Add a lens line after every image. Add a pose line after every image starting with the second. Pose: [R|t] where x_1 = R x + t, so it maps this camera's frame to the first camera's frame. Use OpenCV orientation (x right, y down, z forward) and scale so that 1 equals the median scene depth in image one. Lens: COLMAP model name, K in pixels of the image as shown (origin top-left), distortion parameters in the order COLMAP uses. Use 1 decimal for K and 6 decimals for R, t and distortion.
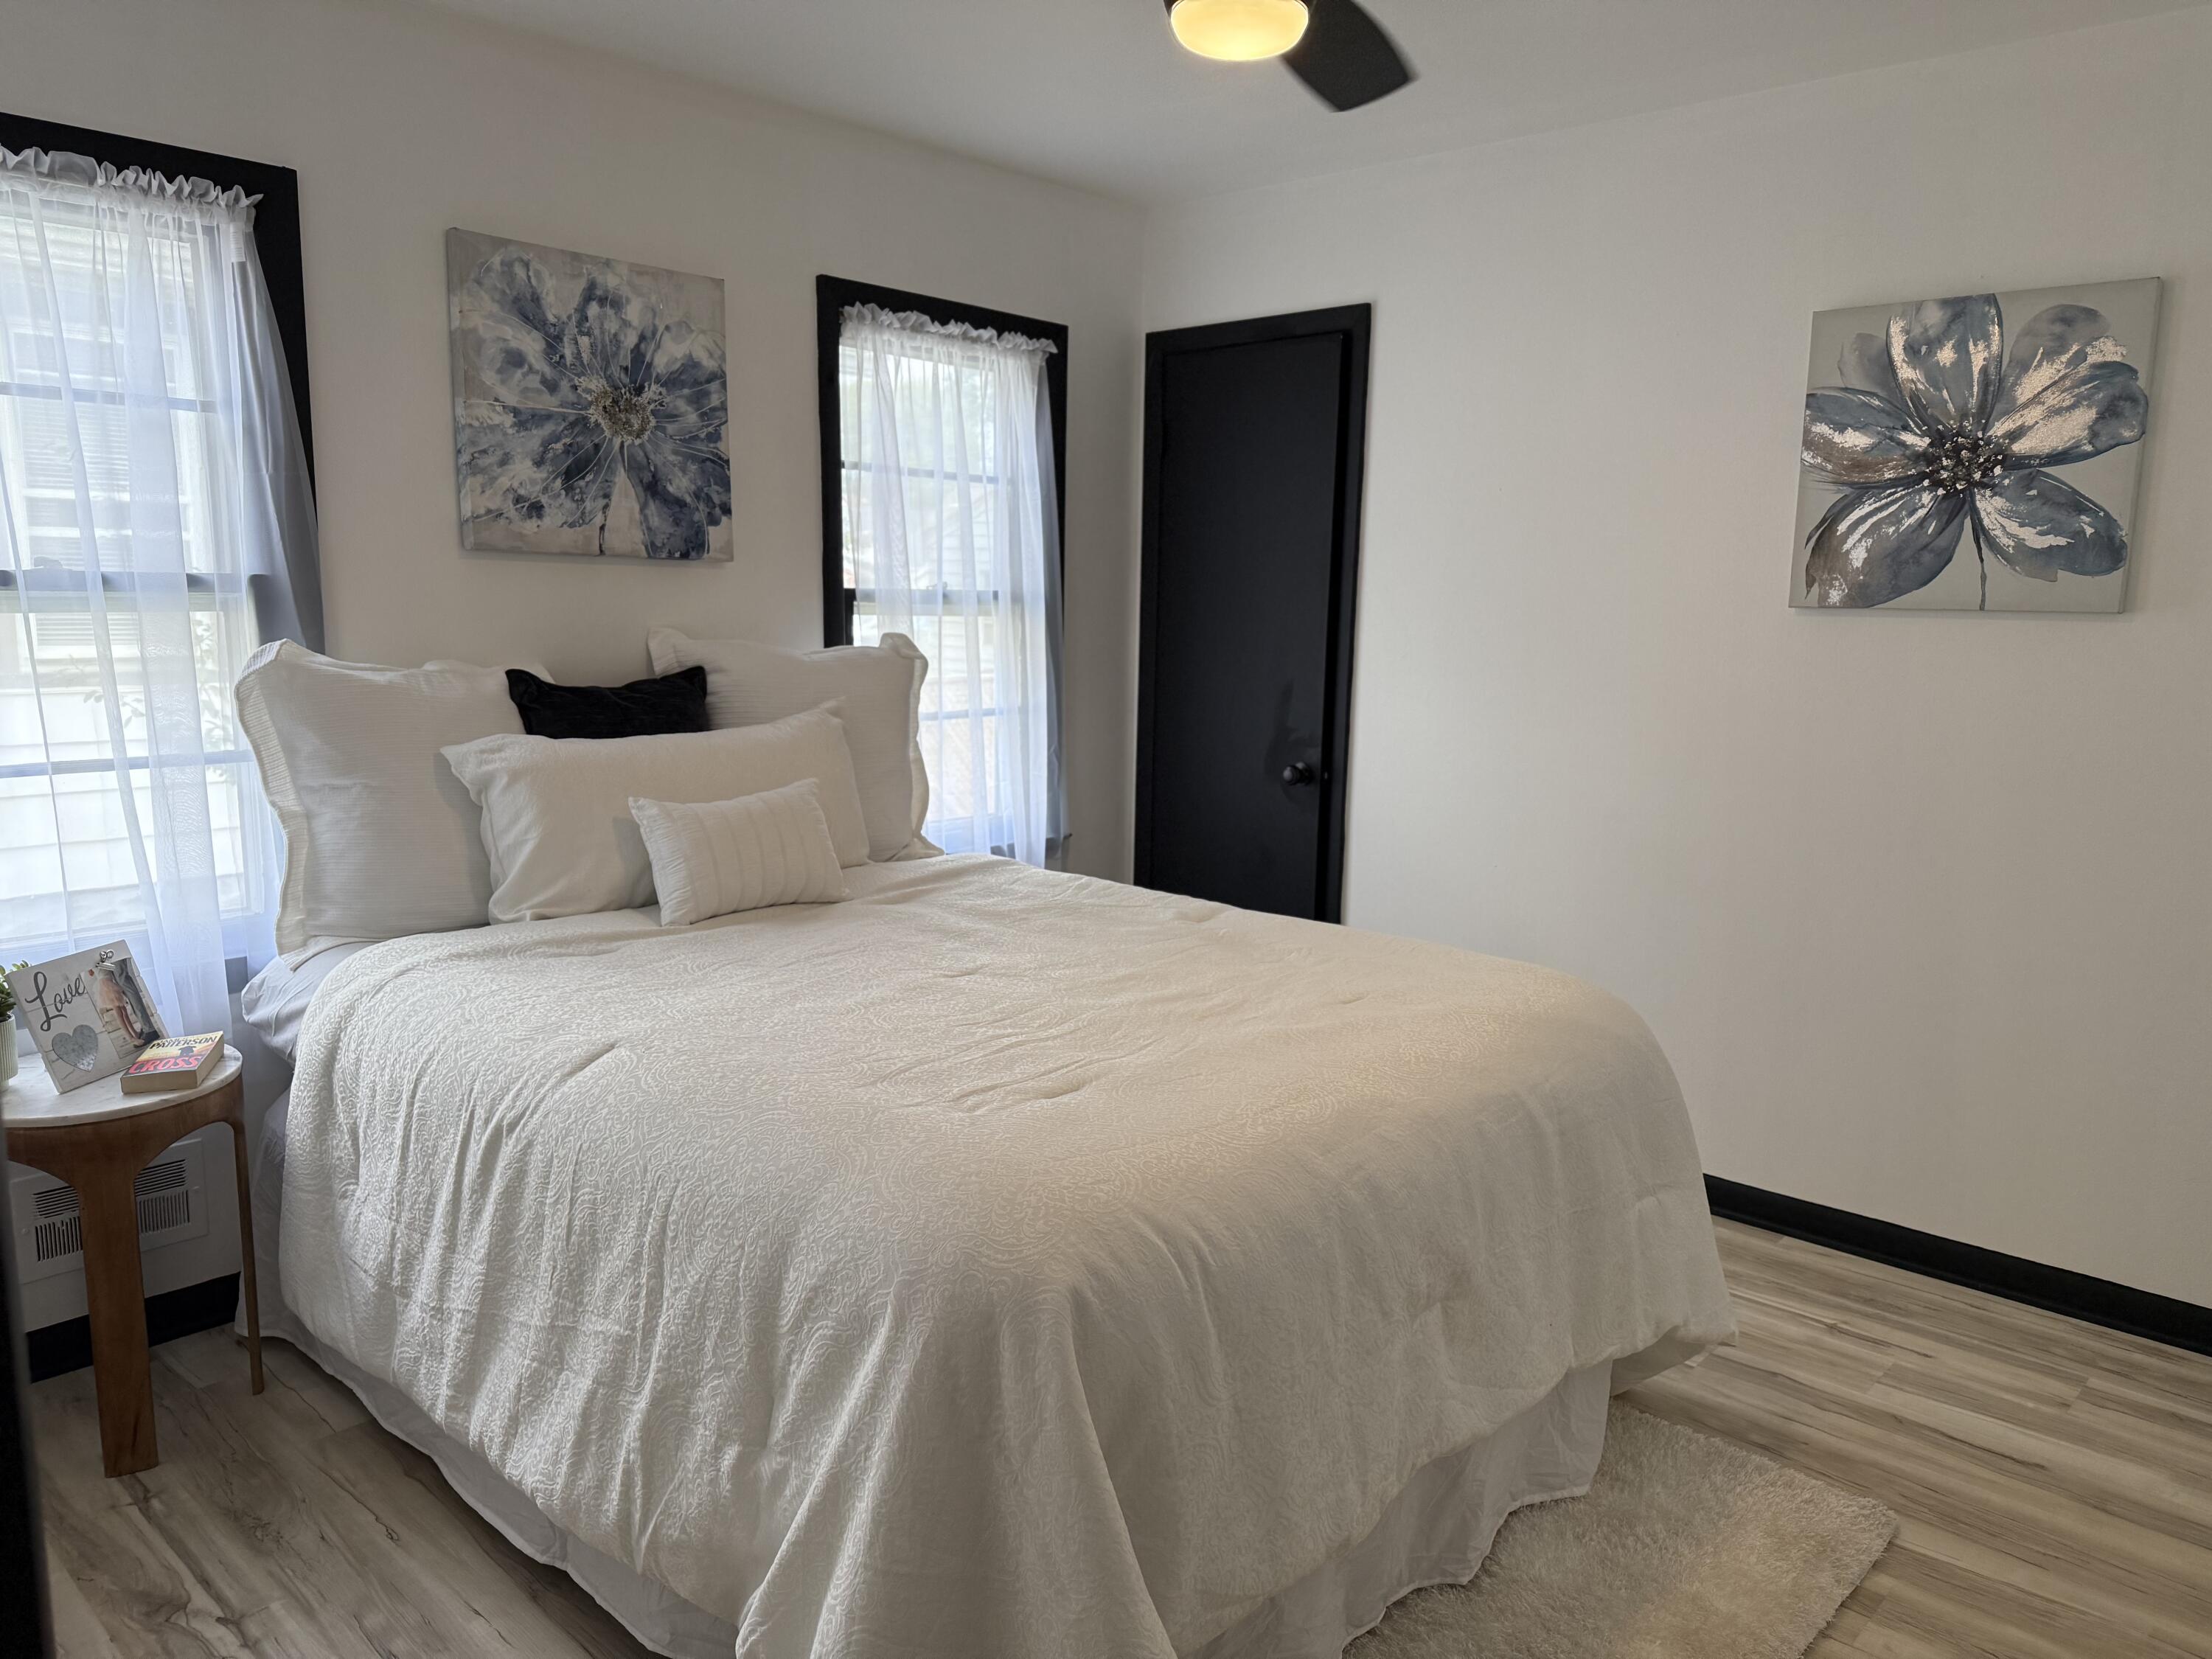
lens RADIAL K [[1538.8, 0, 1104.6], [0, 1538.8, 743.7], [0, 0, 1]] dist [0.045201, -0.119183]
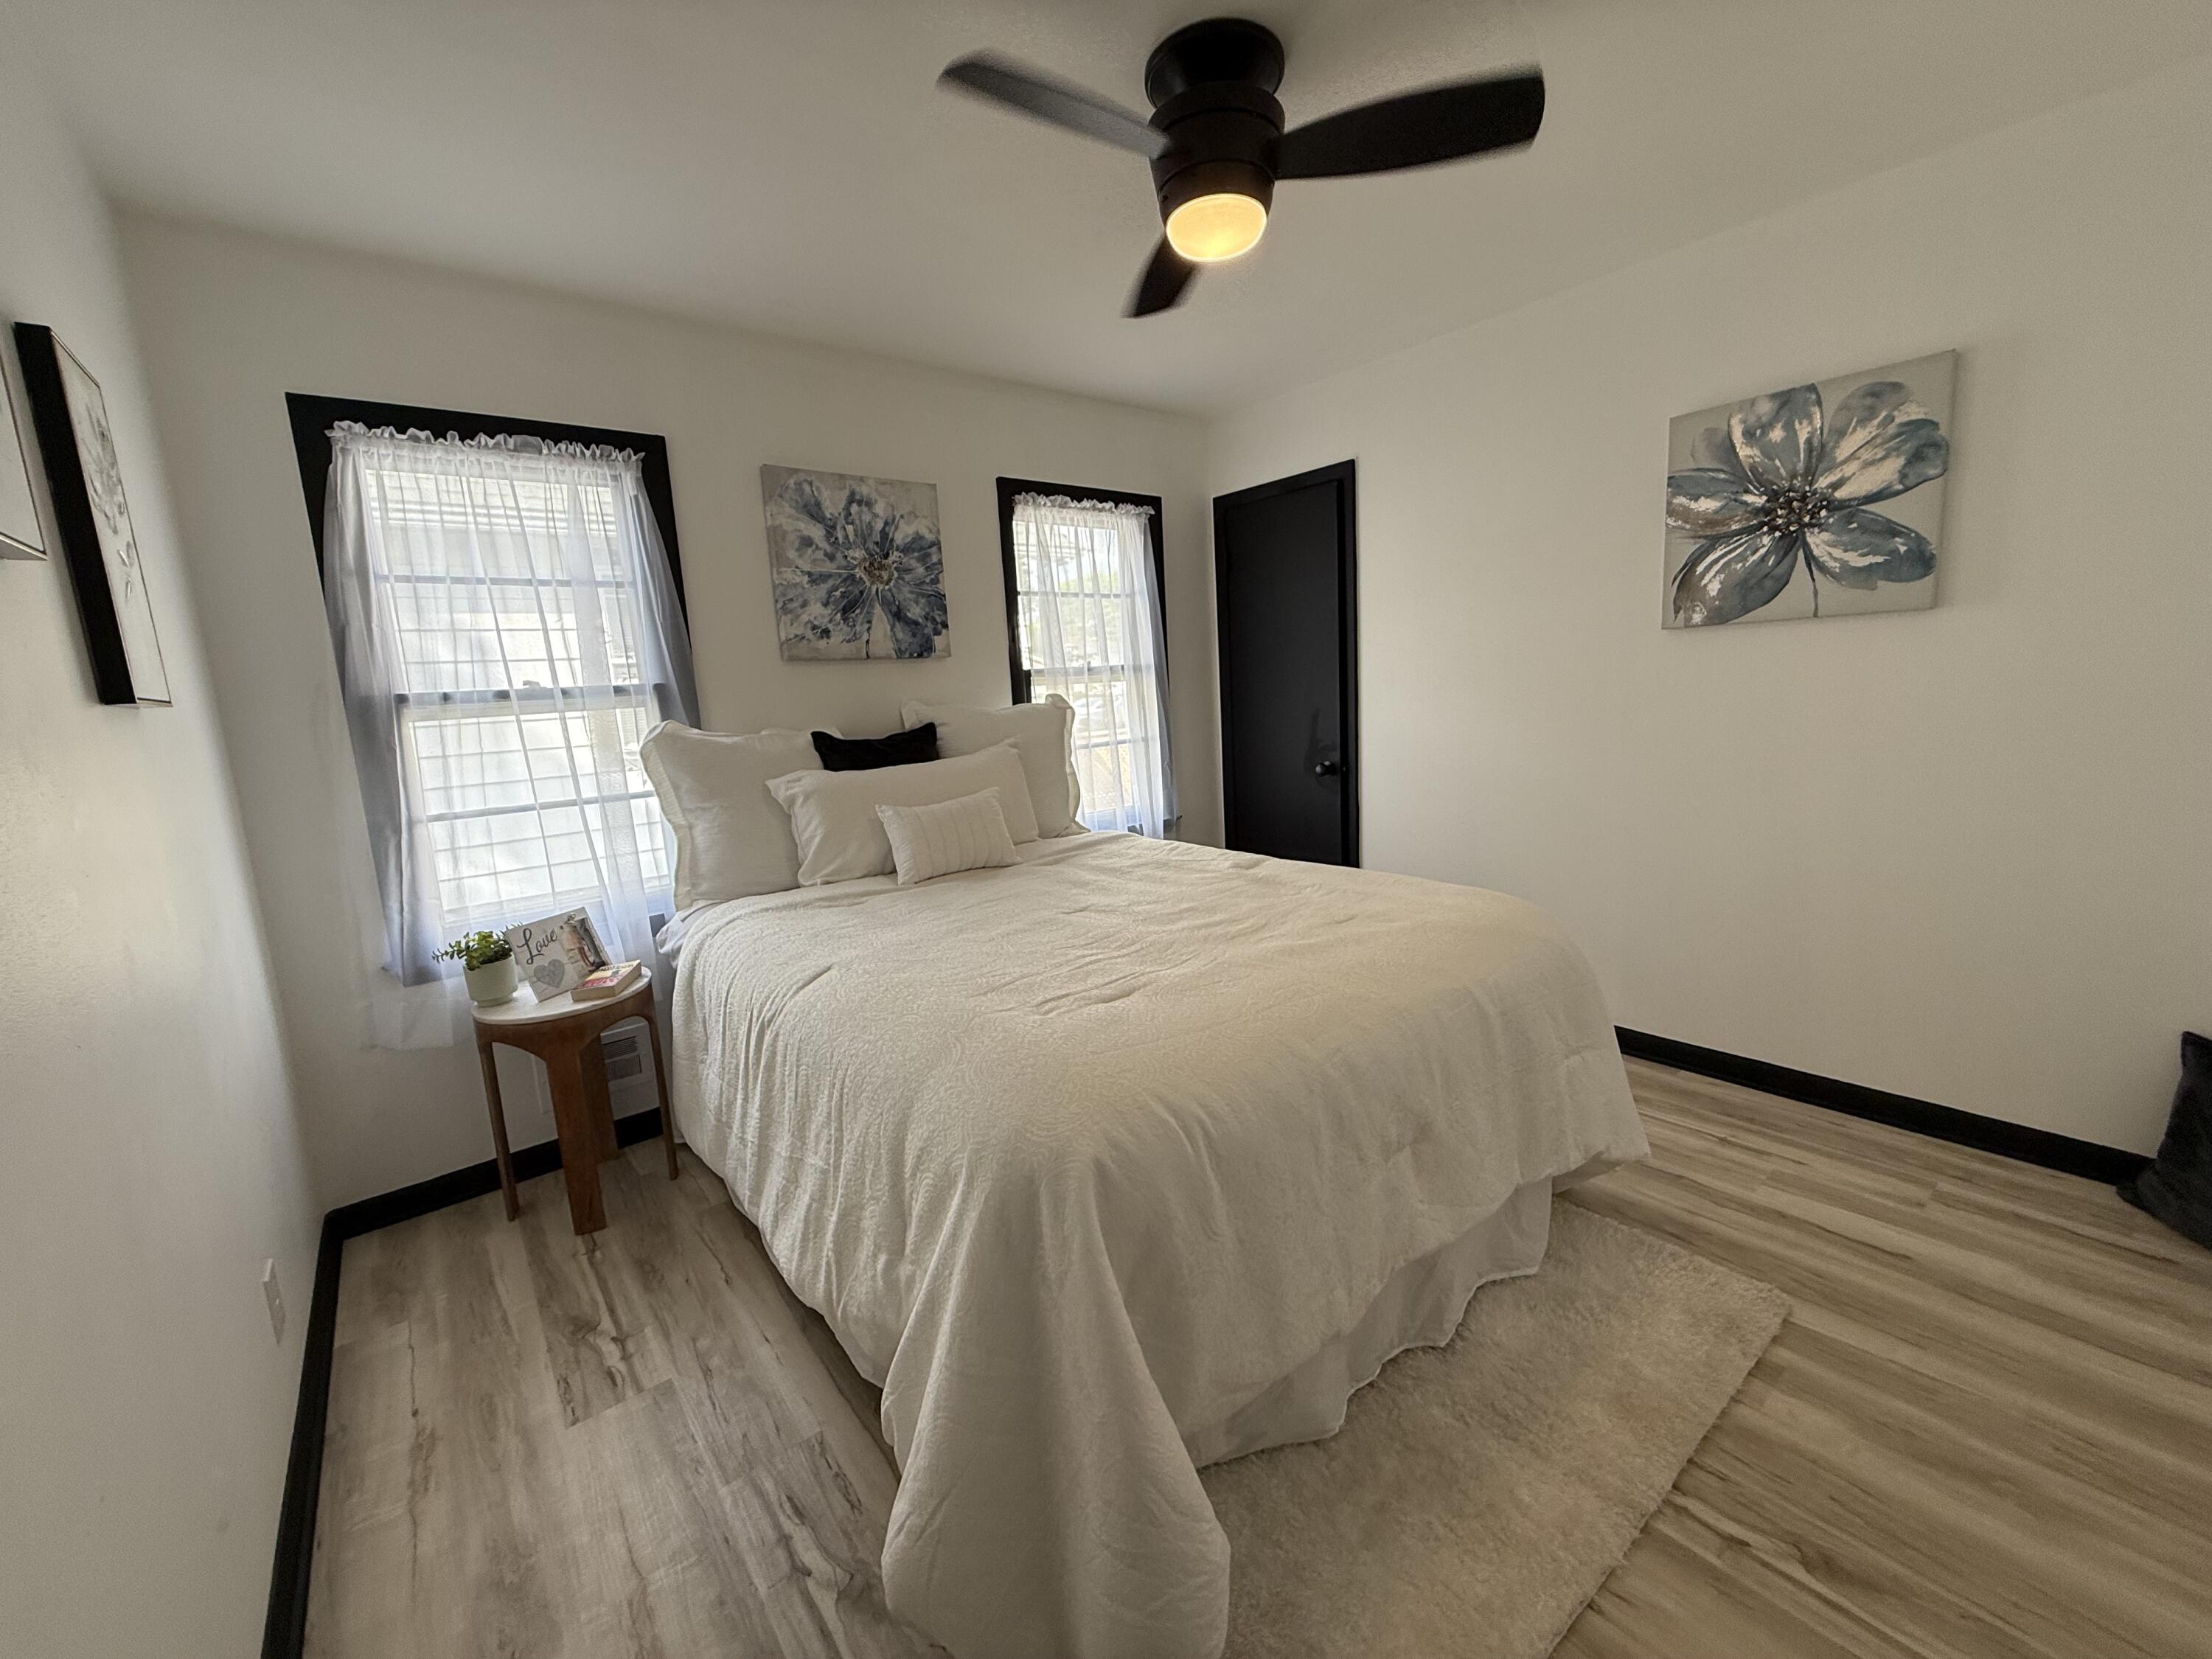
lens RADIAL K [[870.9, 0, 1098.2], [0, 870.9, 782.3], [0, 0, 1]] dist [-0.001622, -0.014935]
pose [[0.985022, -0.056476, -0.162917, 0.066718], [0.058914, 0.998211, 0.010171, 0.015896], [0.162051, -0.019616, 0.986587, 0.157037]]
